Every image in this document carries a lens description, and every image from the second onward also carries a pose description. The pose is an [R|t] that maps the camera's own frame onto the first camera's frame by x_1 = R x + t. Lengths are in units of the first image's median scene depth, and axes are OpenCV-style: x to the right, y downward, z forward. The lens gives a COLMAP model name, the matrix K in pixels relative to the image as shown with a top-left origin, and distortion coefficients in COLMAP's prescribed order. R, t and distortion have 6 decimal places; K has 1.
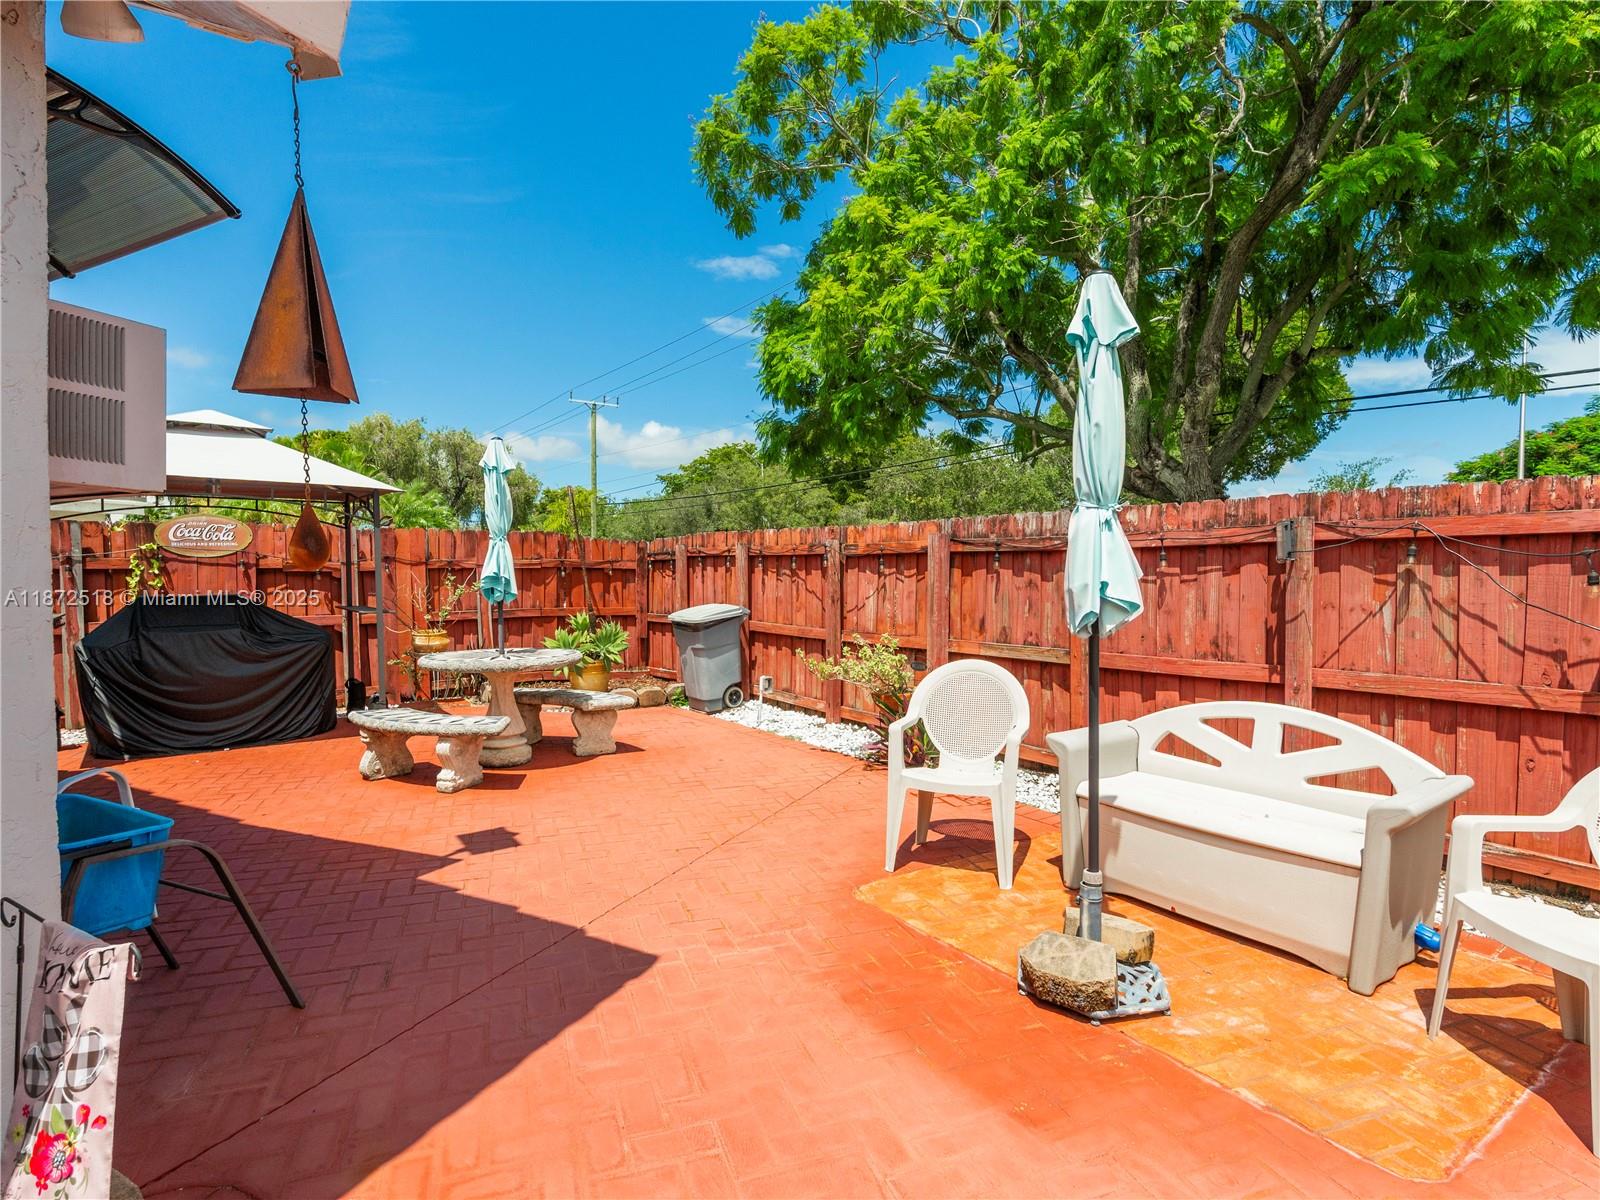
lens RADIAL K [[822.5, 0, 809.7], [0, 822.5, 575.6], [0, 0, 1]] dist [-0.011464, 0.002522]
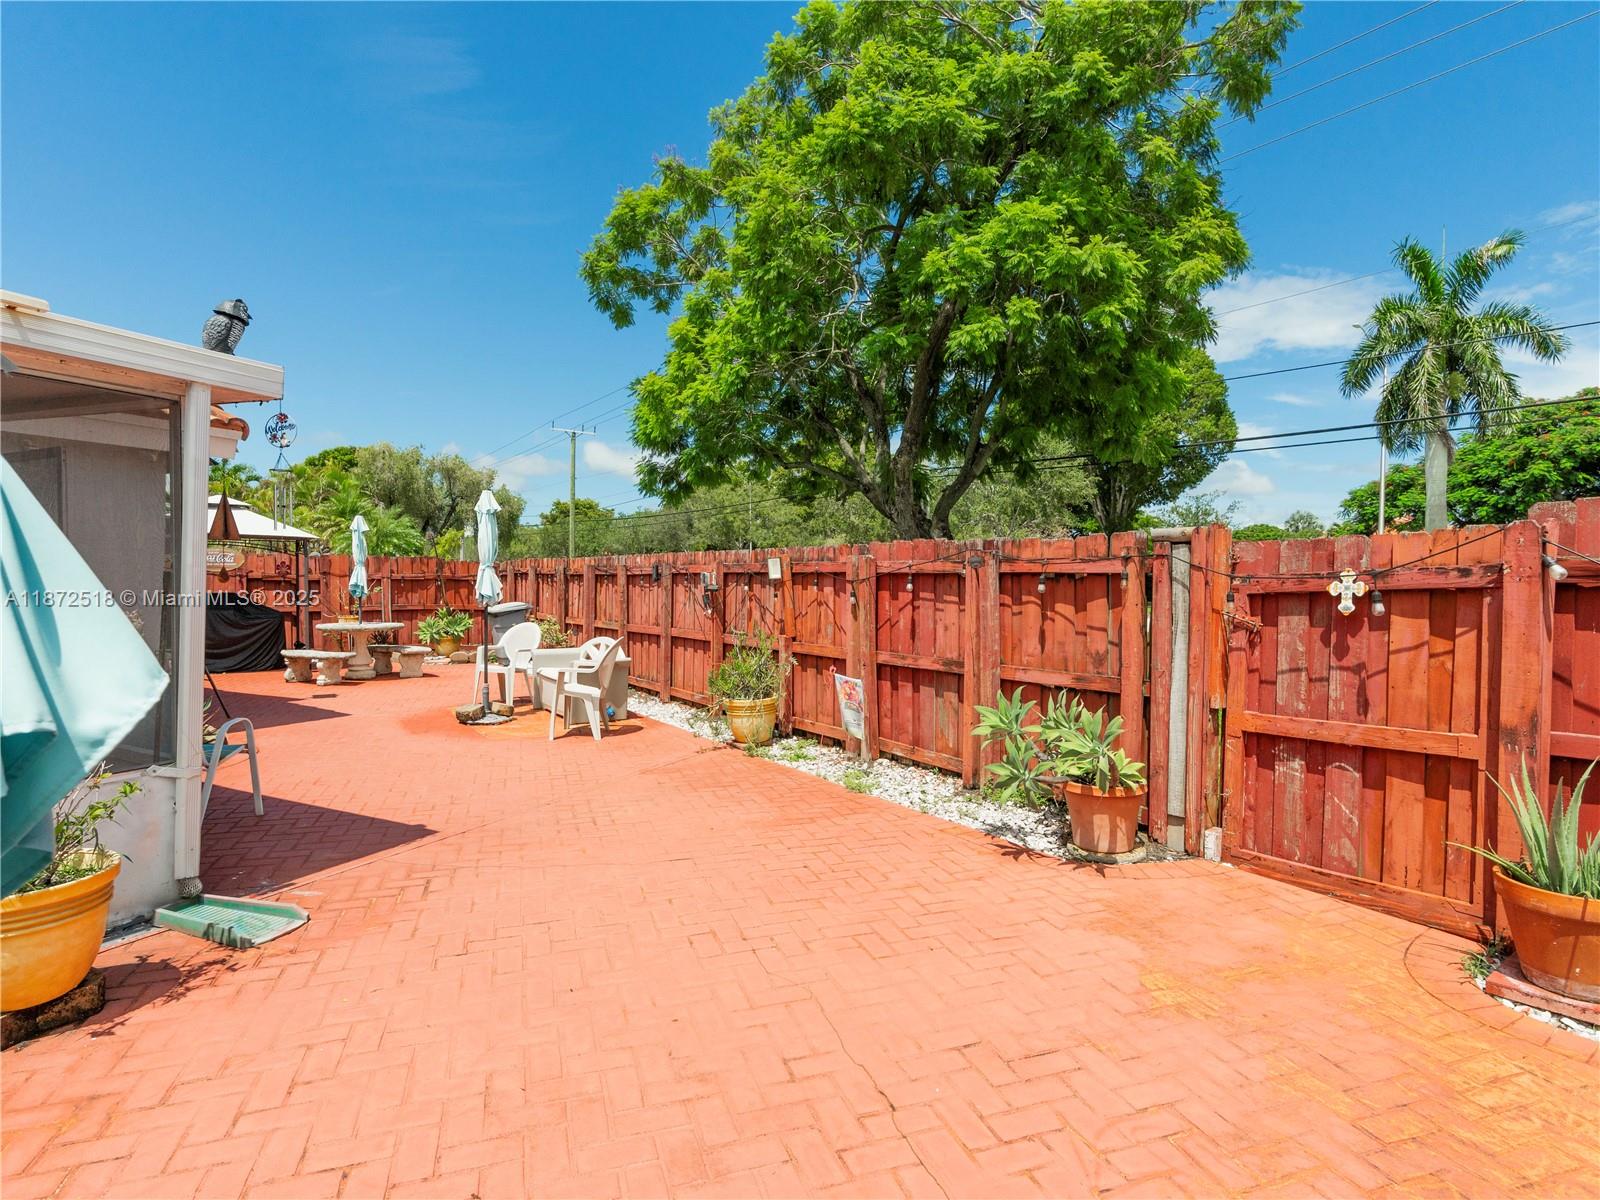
lens RADIAL K [[822.5, 0, 792.1], [0, 822.5, 593.4], [0, 0, 1]] dist [-0.011464, 0.002522]
pose [[0.998936, 0.011834, -0.044570, 0.454385], [-0.011491, 0.999902, 0.007945, -0.002597], [0.044660, -0.007425, 0.998975, -0.557171]]
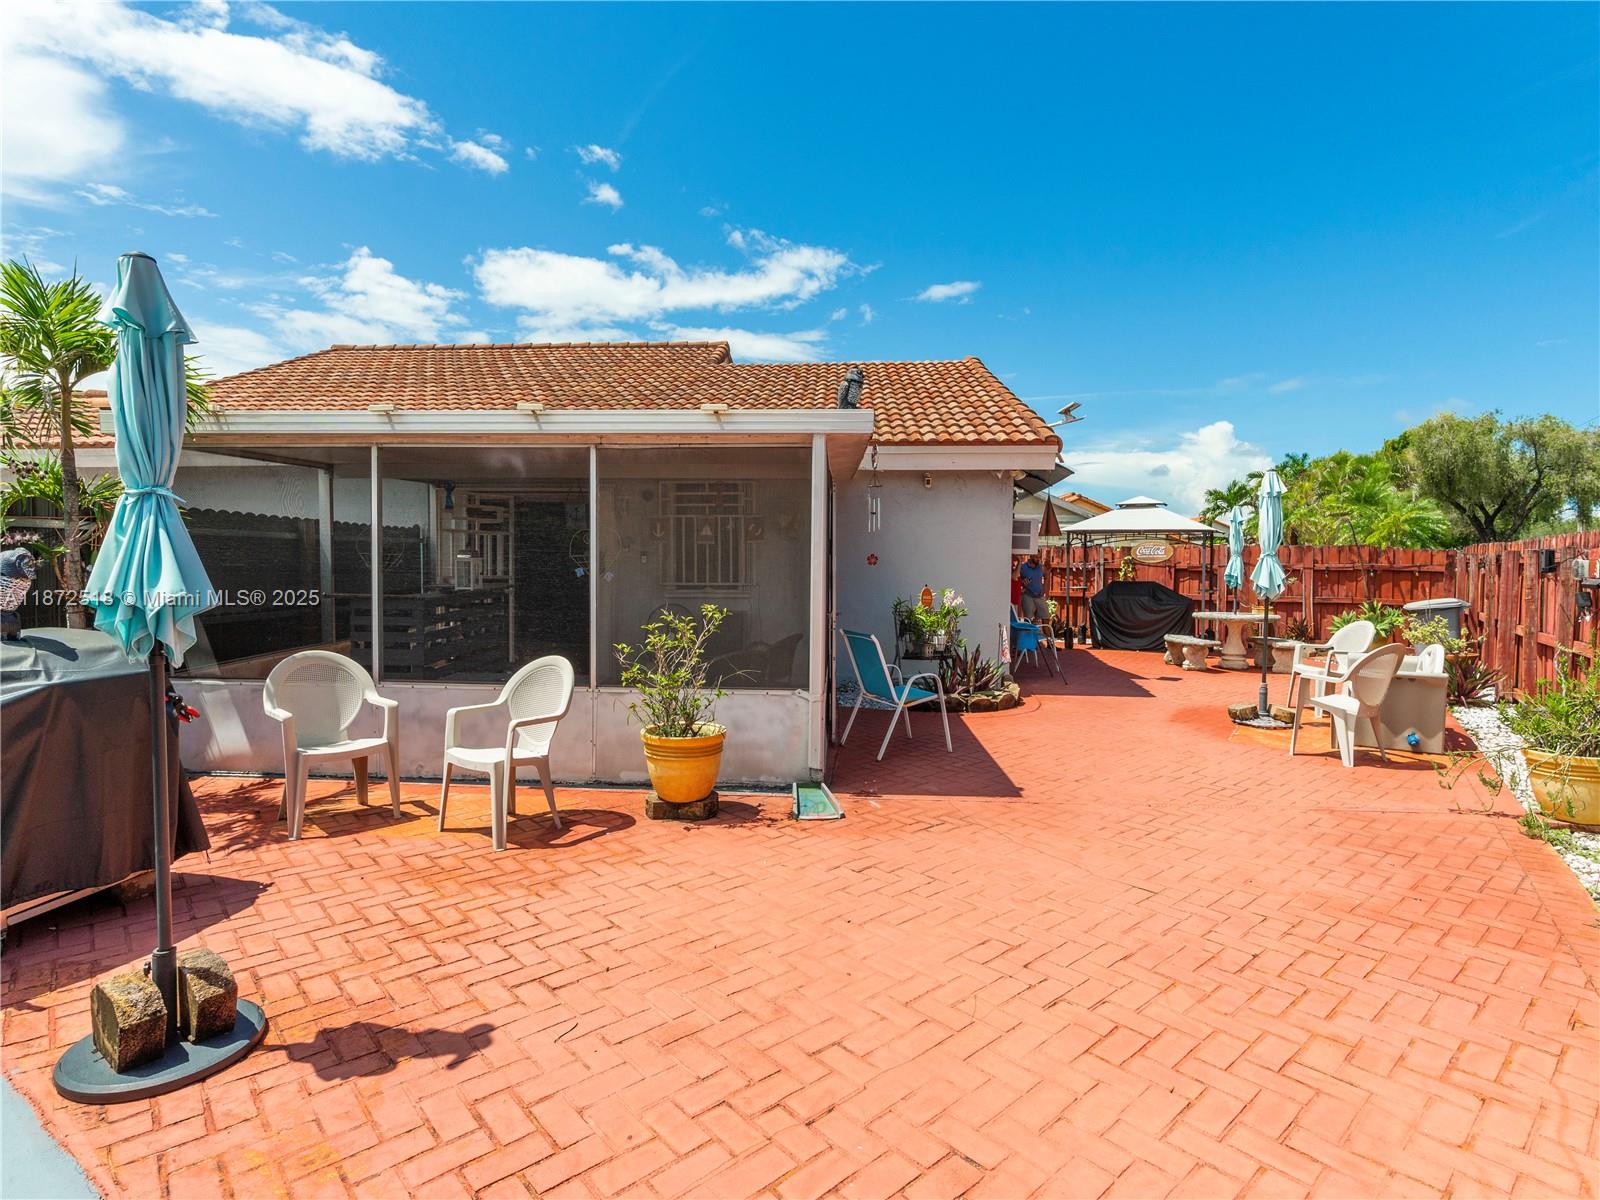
lens RADIAL K [[822.5, 0, 803.5], [0, 822.5, 601.0], [0, 0, 1]] dist [-0.011464, 0.002522]
pose [[0.349607, 0.047108, -0.935711, 0.674485], [-0.014674, 0.998888, 0.044806, -0.005159], [0.936782, -0.001934, 0.349910, -0.402317]]
